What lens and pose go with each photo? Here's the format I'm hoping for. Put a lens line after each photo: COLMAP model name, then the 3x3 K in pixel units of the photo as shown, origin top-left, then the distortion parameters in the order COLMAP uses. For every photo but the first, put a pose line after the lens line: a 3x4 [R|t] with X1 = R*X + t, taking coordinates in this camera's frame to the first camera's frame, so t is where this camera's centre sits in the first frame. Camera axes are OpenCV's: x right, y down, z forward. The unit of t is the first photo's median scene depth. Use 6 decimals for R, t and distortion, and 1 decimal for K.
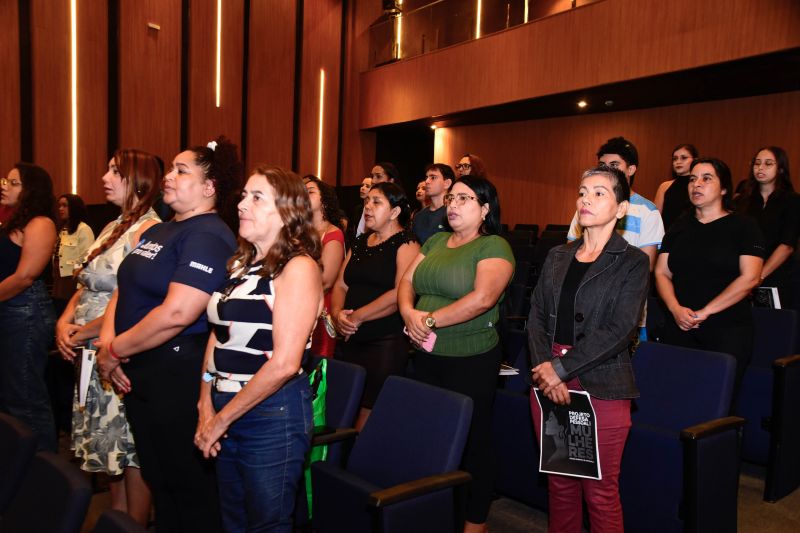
lens RADIAL K [[710.0, 0, 400.2], [0, 710.0, 267.8], [0, 0, 1]] dist [-0.013398, 0.000436]
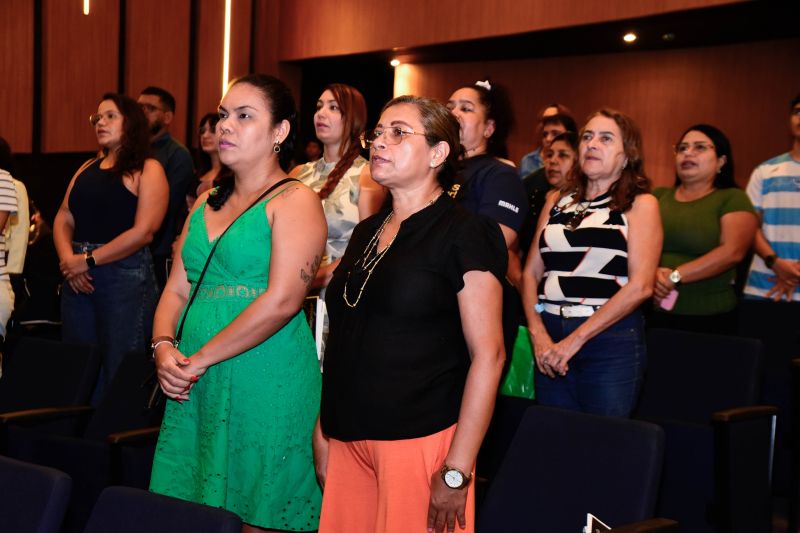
lens RADIAL K [[1218.6, 0, 400.9], [0, 1218.6, 270.7], [0, 0, 1]] dist [0.294322, 0.000000]
pose [[0.985672, 0.015524, 0.167955, -0.705228], [-0.011245, 0.999588, -0.026394, 0.136074], [-0.168296, 0.024128, 0.985441, -0.673887]]
